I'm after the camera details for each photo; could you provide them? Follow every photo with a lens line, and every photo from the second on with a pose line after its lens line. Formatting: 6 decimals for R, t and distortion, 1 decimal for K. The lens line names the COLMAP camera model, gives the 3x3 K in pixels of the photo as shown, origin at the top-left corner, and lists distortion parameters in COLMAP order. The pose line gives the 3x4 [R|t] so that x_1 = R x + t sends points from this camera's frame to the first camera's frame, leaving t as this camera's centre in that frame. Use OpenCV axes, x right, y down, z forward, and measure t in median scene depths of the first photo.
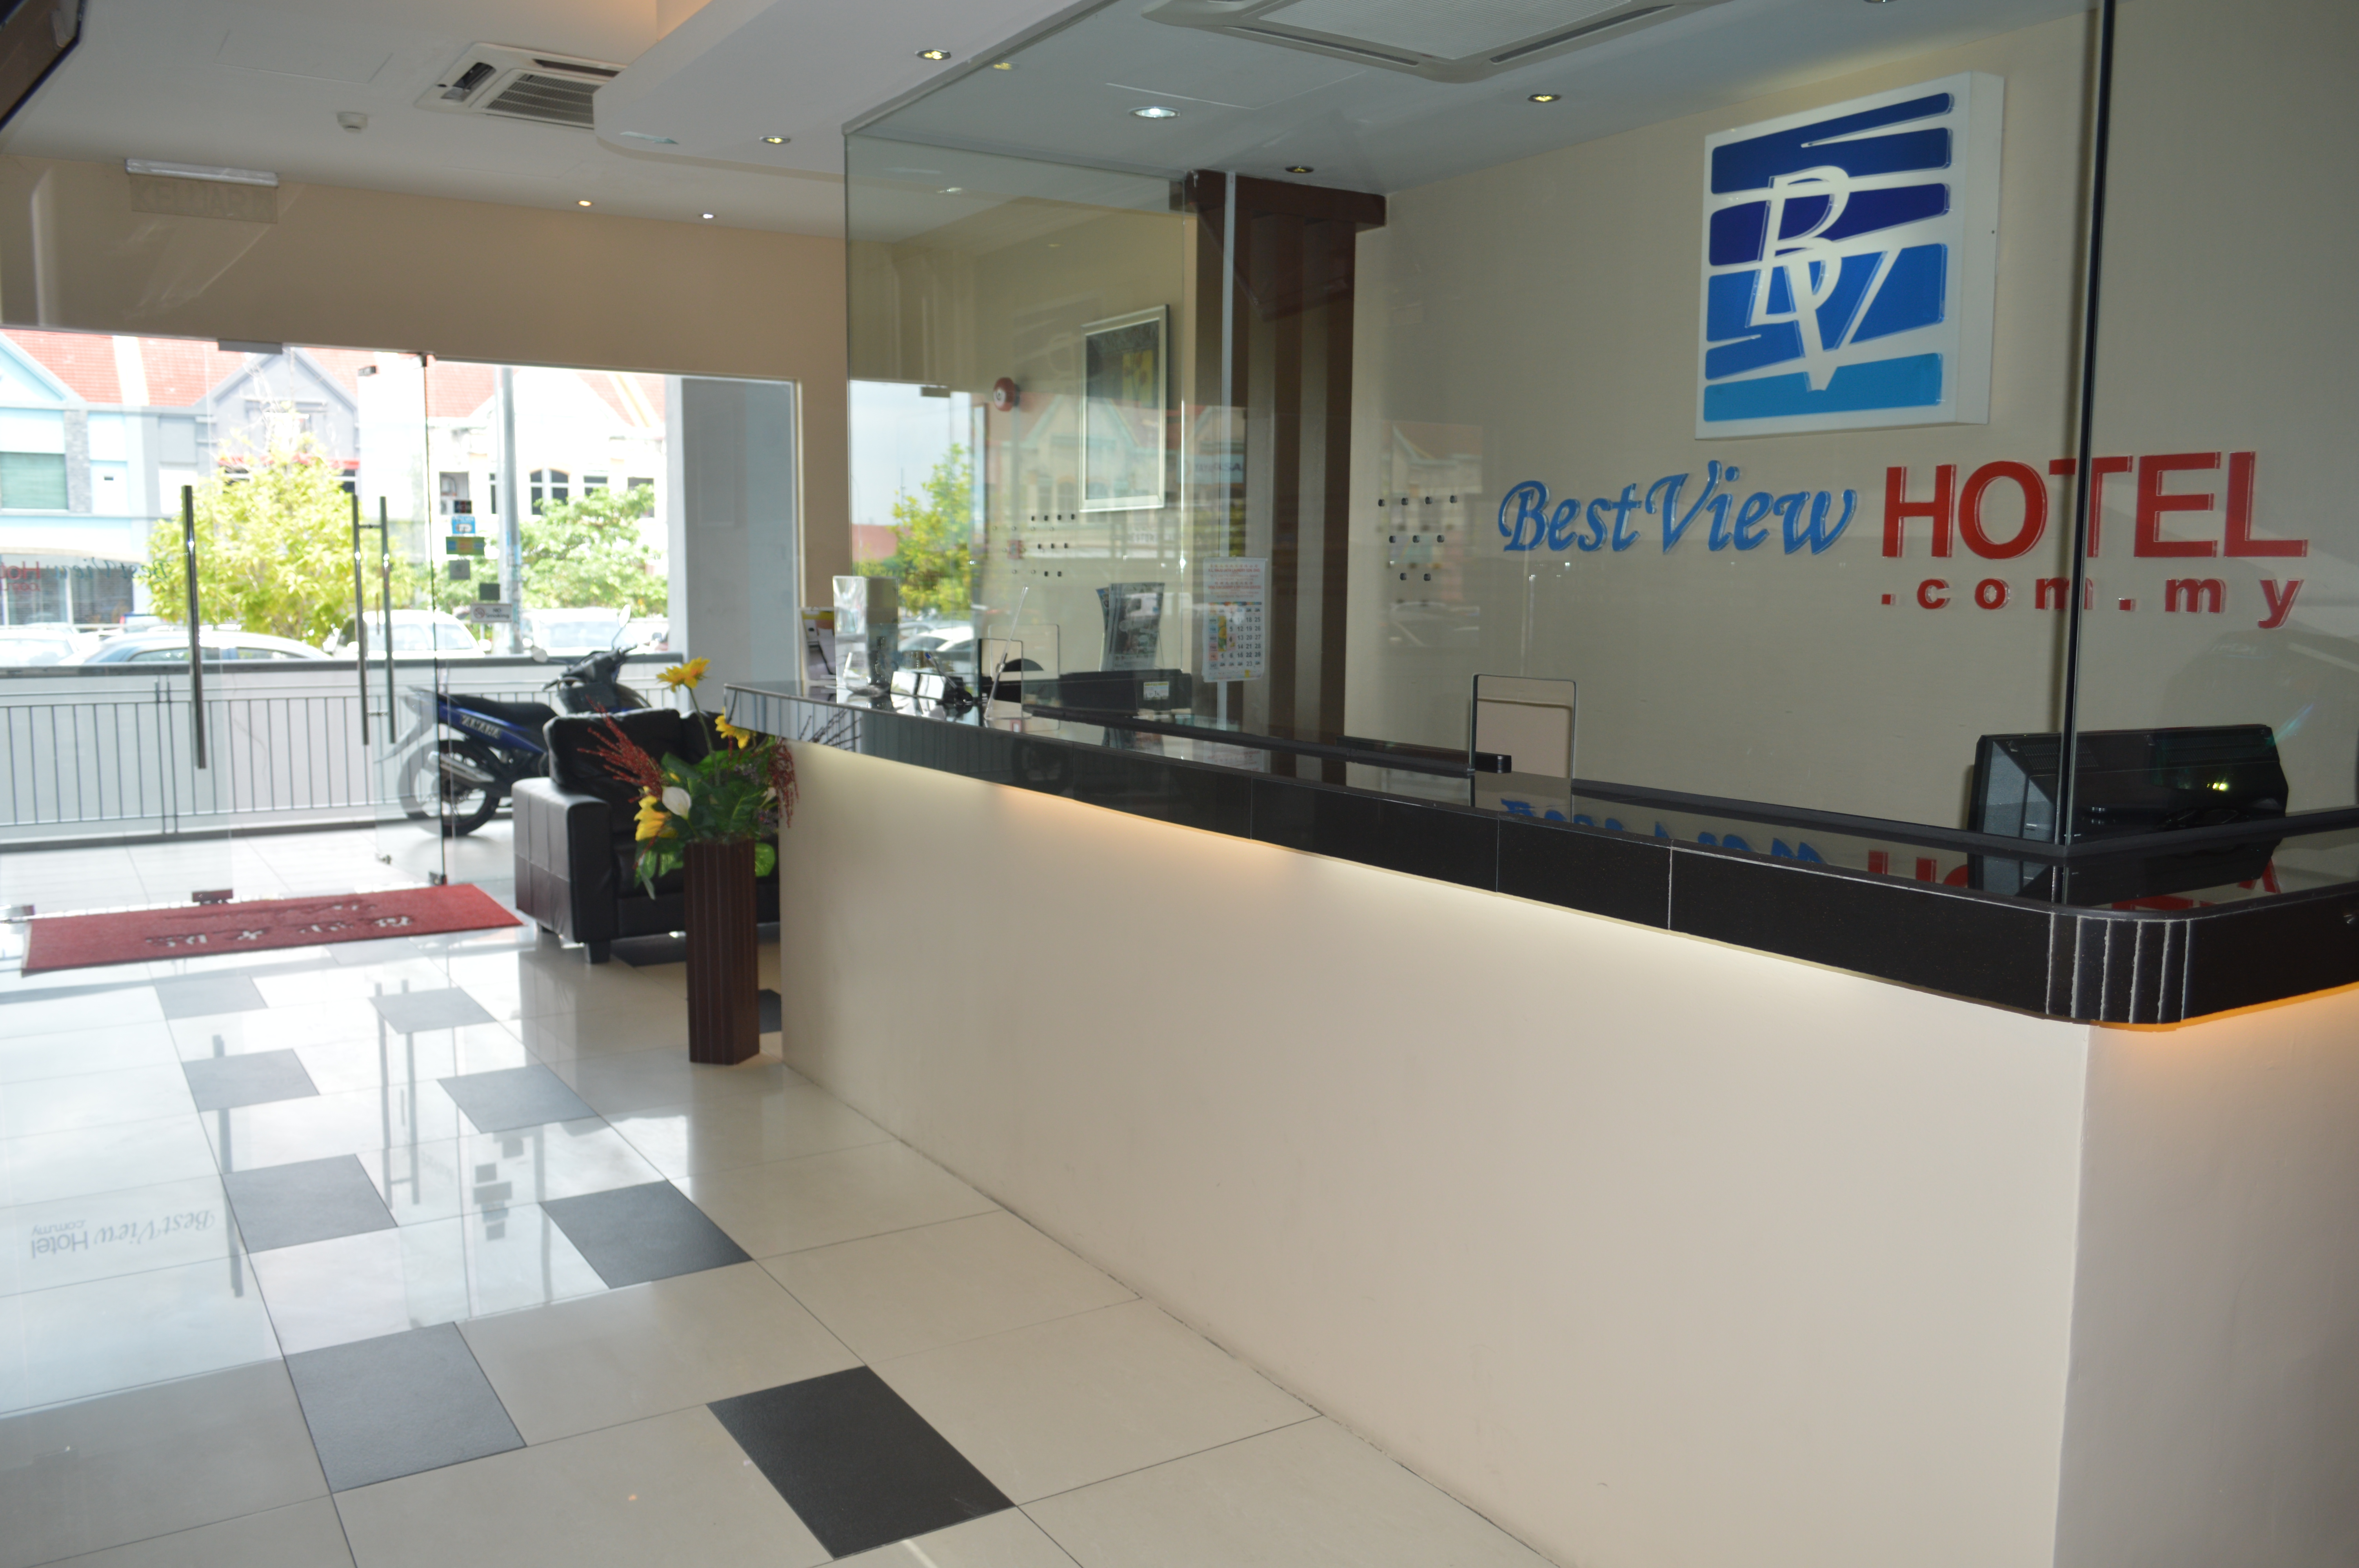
lens RADIAL K [[1849.1, 0, 1179.5], [0, 1849.1, 784.0], [0, 0, 1]] dist [0.000365, -0.006260]
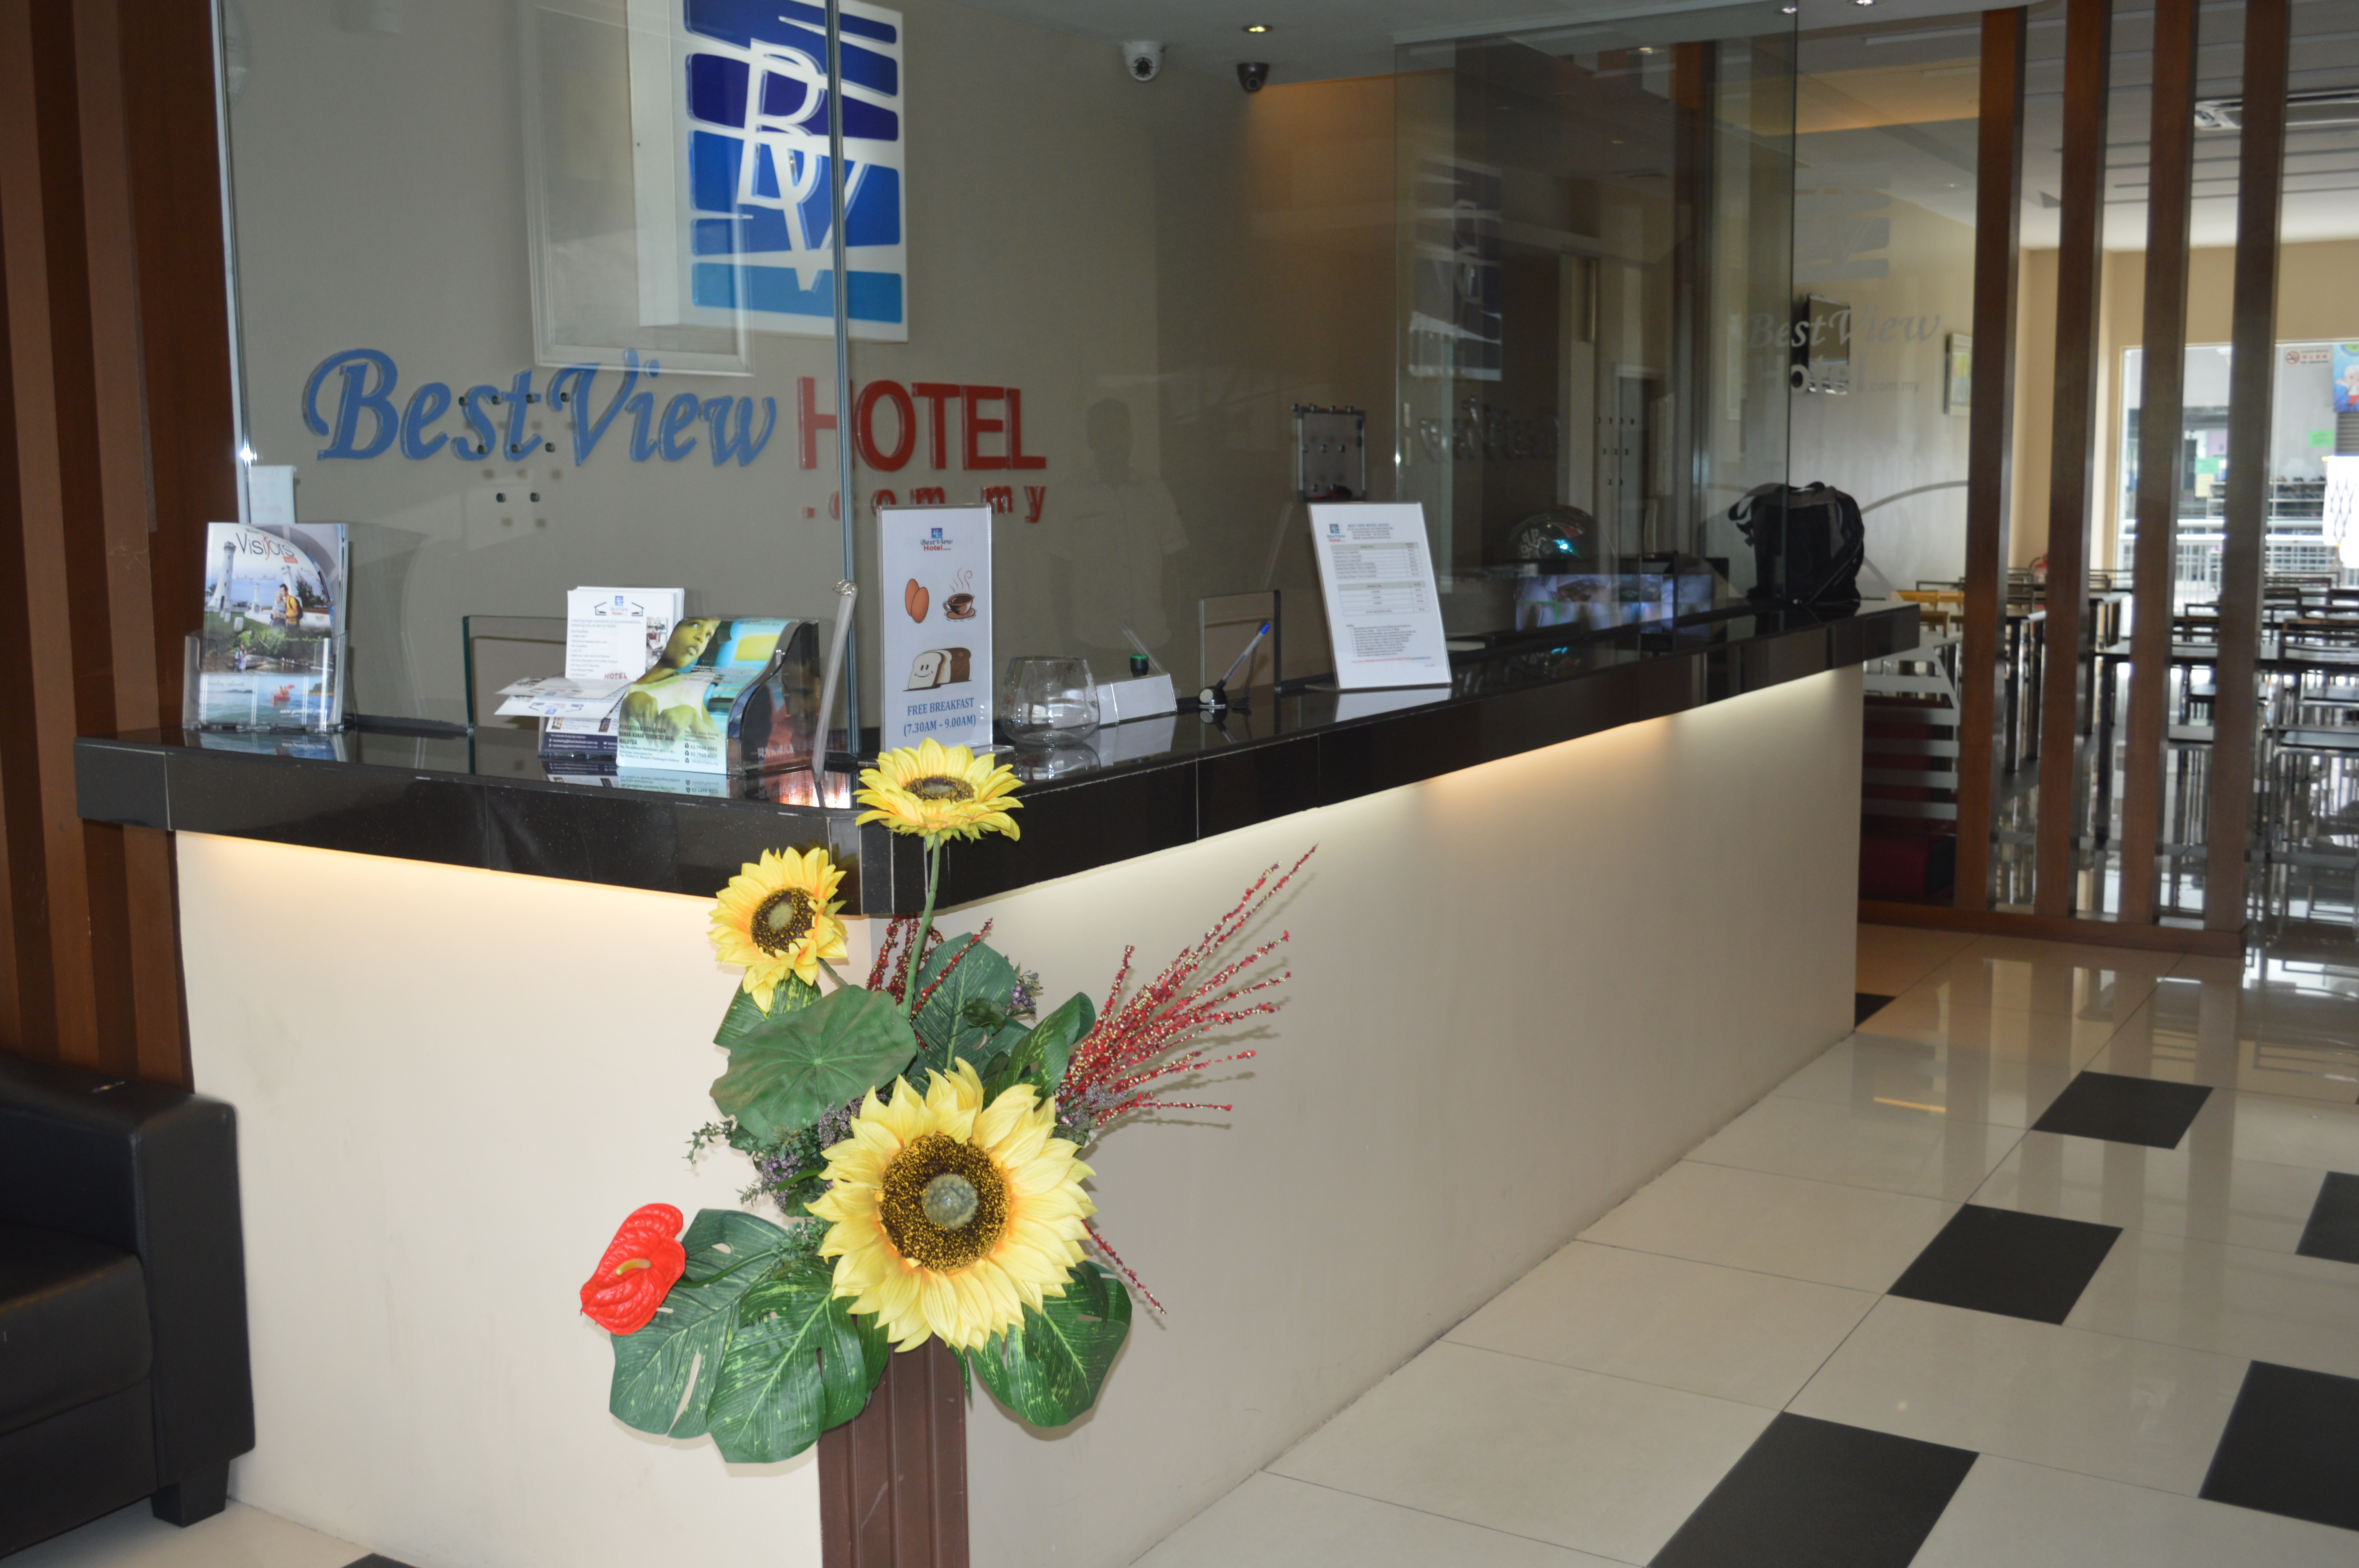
lens RADIAL K [[2268.6, 0, 1179.5], [0, 2268.6, 784.0], [0, 0, 1]] dist [-0.007505, -0.002777]
pose [[-0.431275, -0.119900, 0.894218, -0.782743], [0.113434, 0.976059, 0.185583, -0.158916], [-0.895061, 0.181472, -0.407349, 1.328497]]
